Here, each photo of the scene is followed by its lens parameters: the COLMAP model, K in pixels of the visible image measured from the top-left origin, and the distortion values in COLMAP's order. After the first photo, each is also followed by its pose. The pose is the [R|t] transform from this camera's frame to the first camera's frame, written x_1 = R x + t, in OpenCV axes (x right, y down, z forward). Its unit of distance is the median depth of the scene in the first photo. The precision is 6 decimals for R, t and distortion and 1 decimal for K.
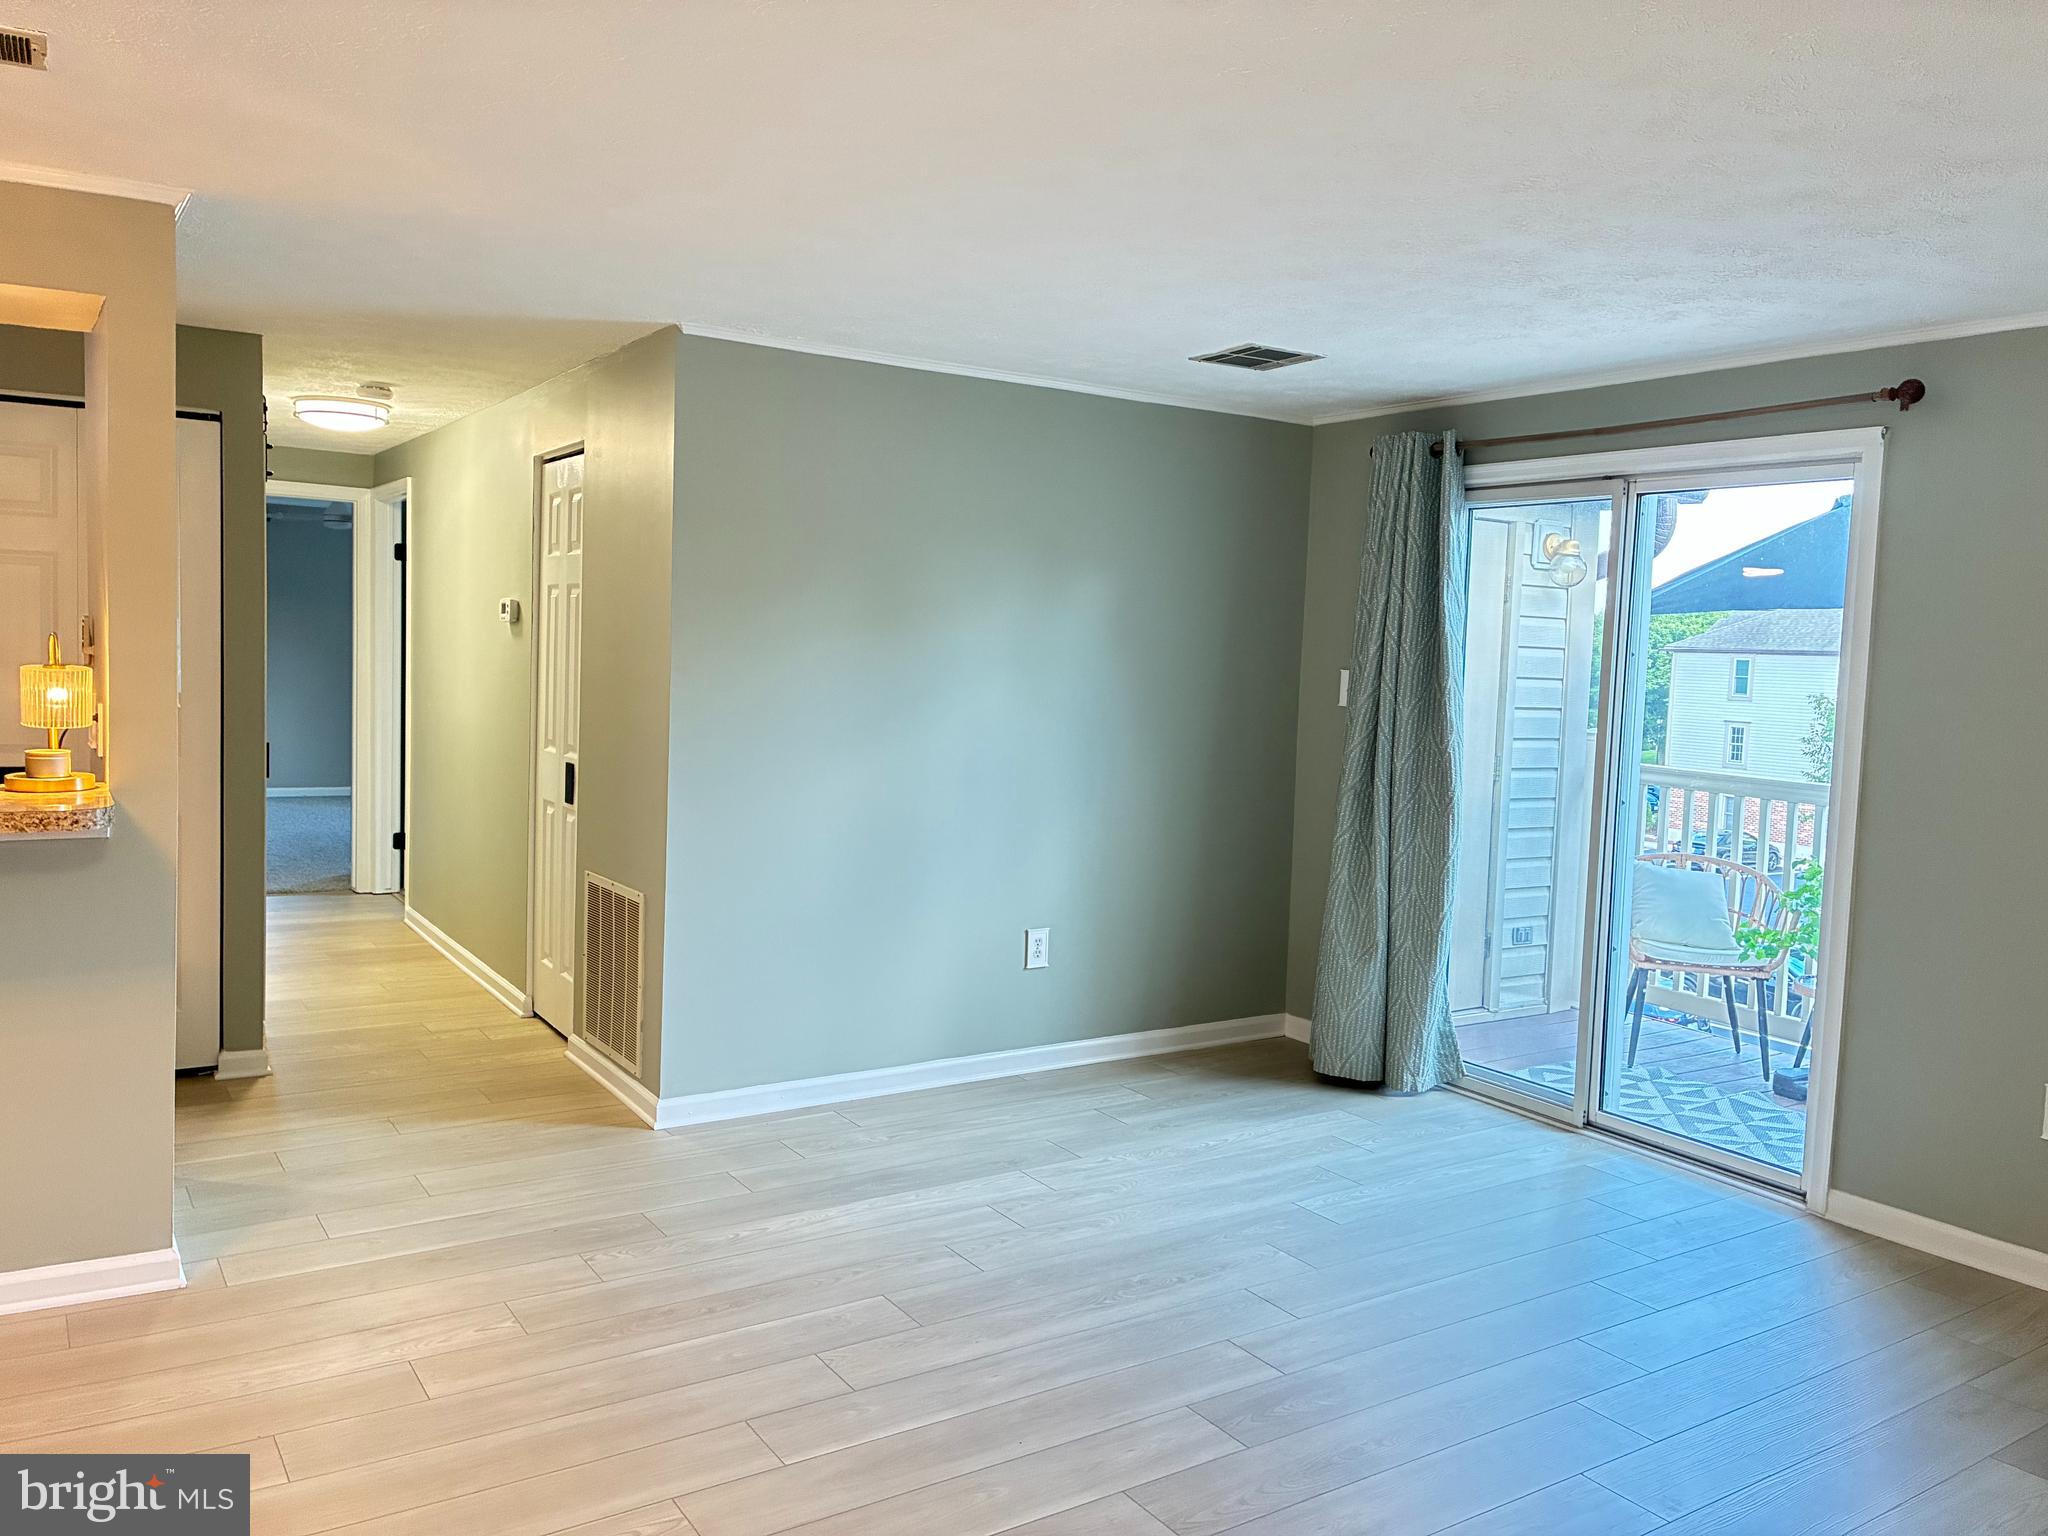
lens RADIAL K [[1548.4, 0, 1011.8], [0, 1548.4, 766.1], [0, 0, 1]] dist [0.043065, -0.062444]
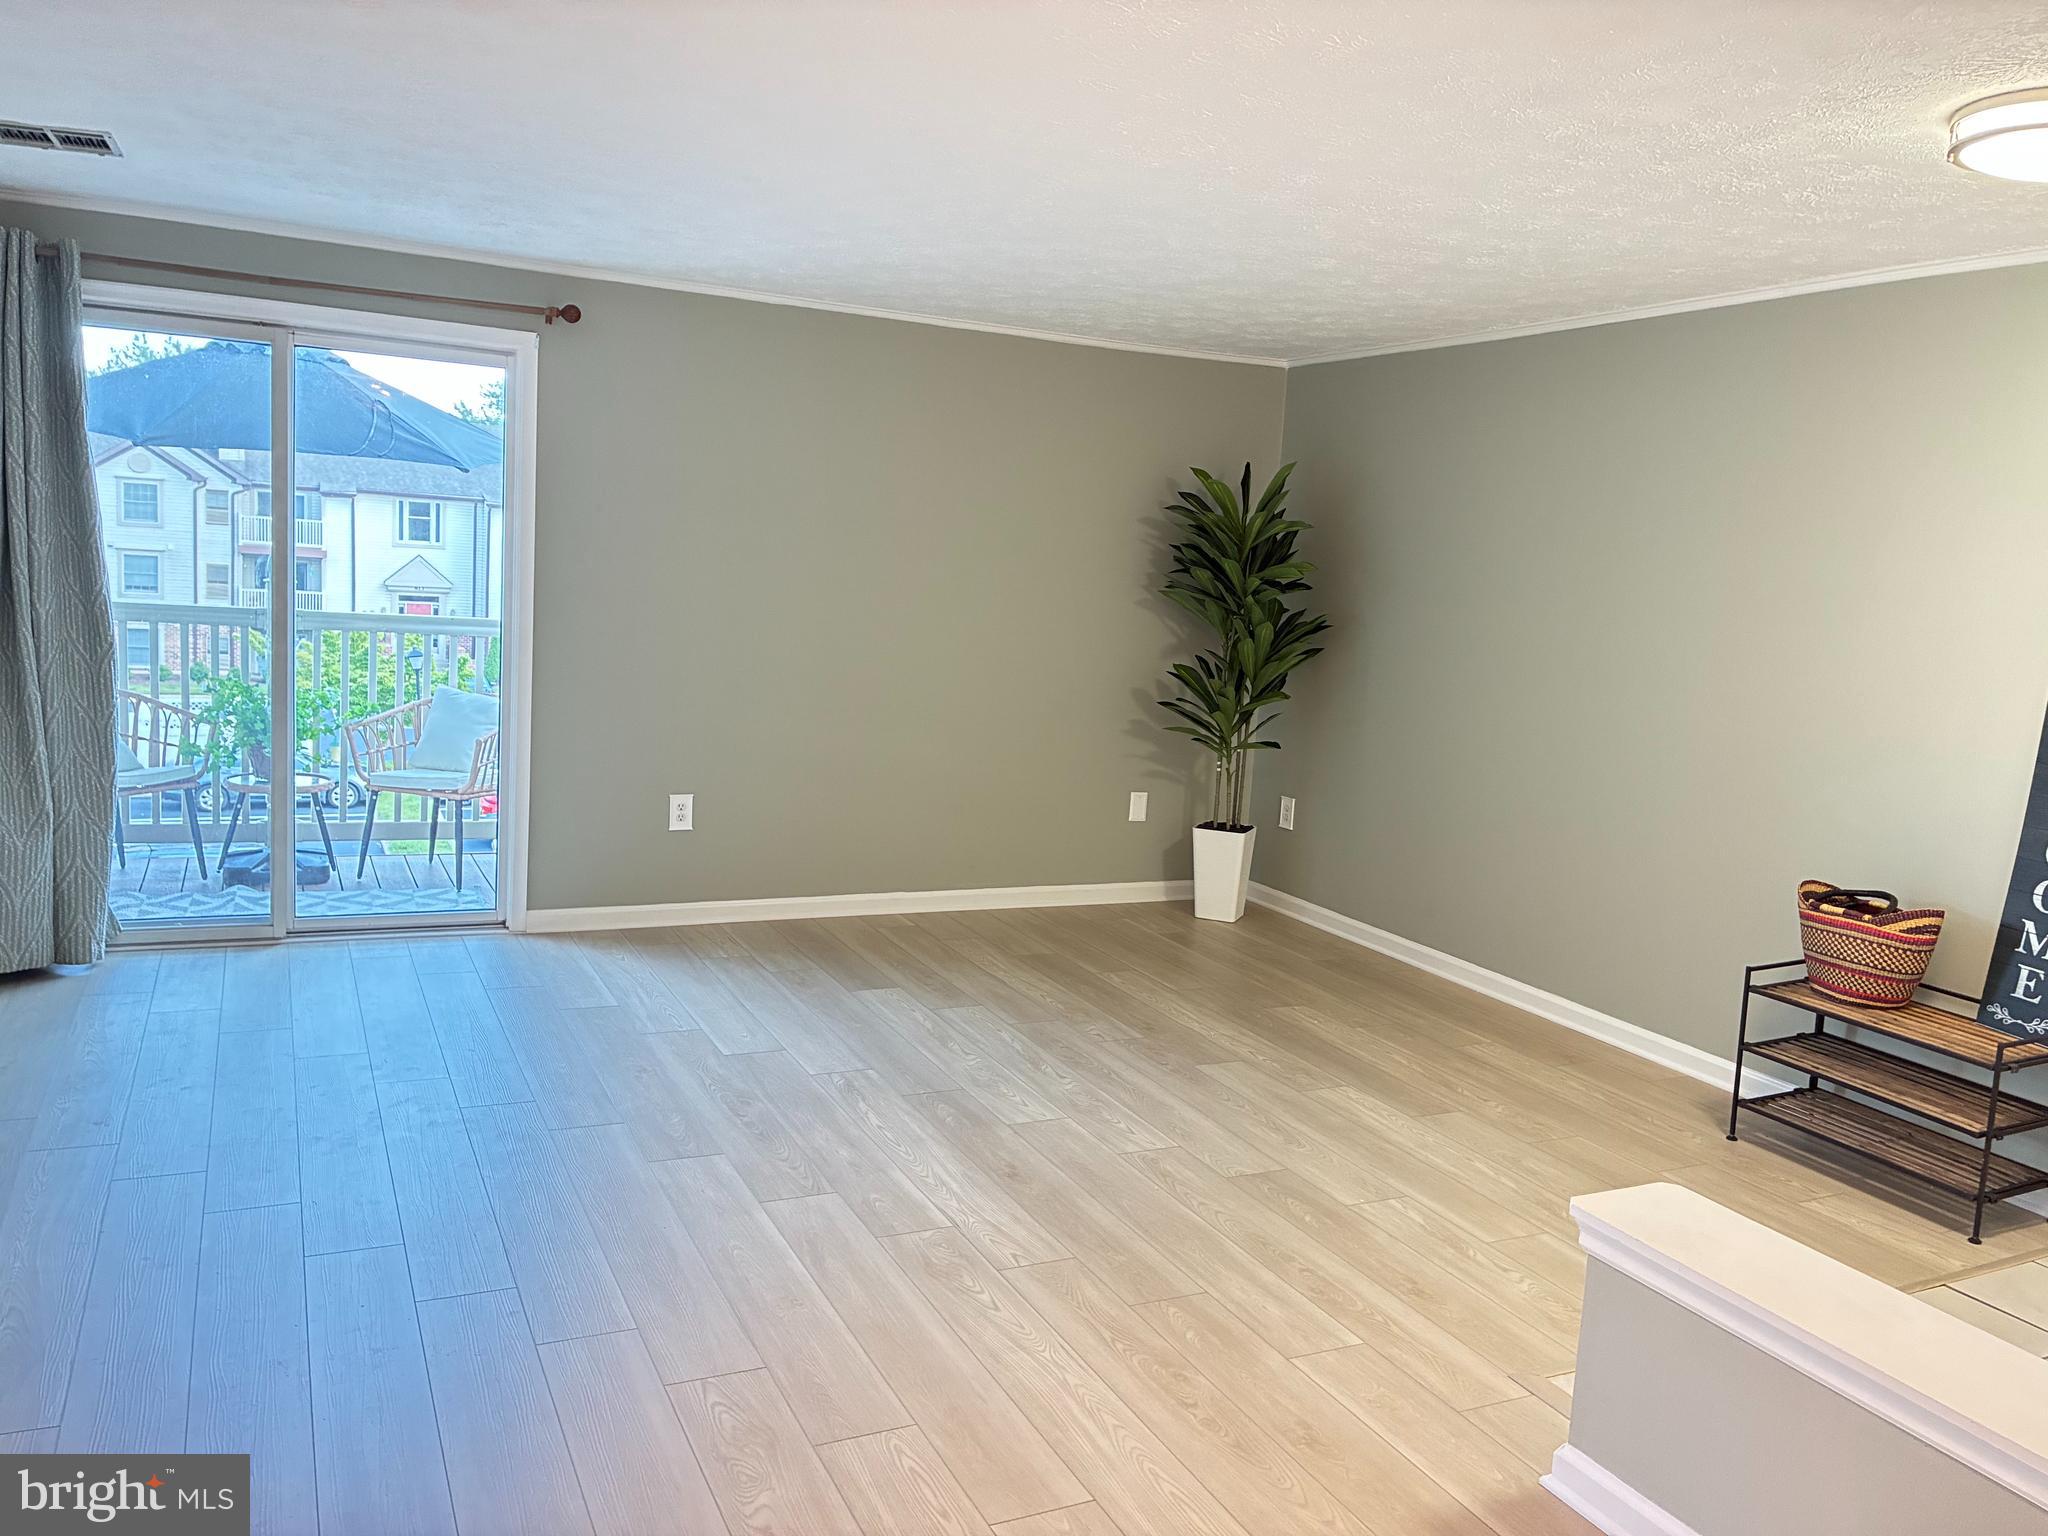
lens RADIAL K [[1548.4, 0, 1031.1], [0, 1548.4, 752.1], [0, 0, 1]] dist [0.043065, -0.062444]
pose [[0.119040, -0.150245, 0.981456, -0.524782], [0.019461, 0.988648, 0.148985, -0.039425], [-0.992699, 0.001365, 0.120612, 0.303510]]
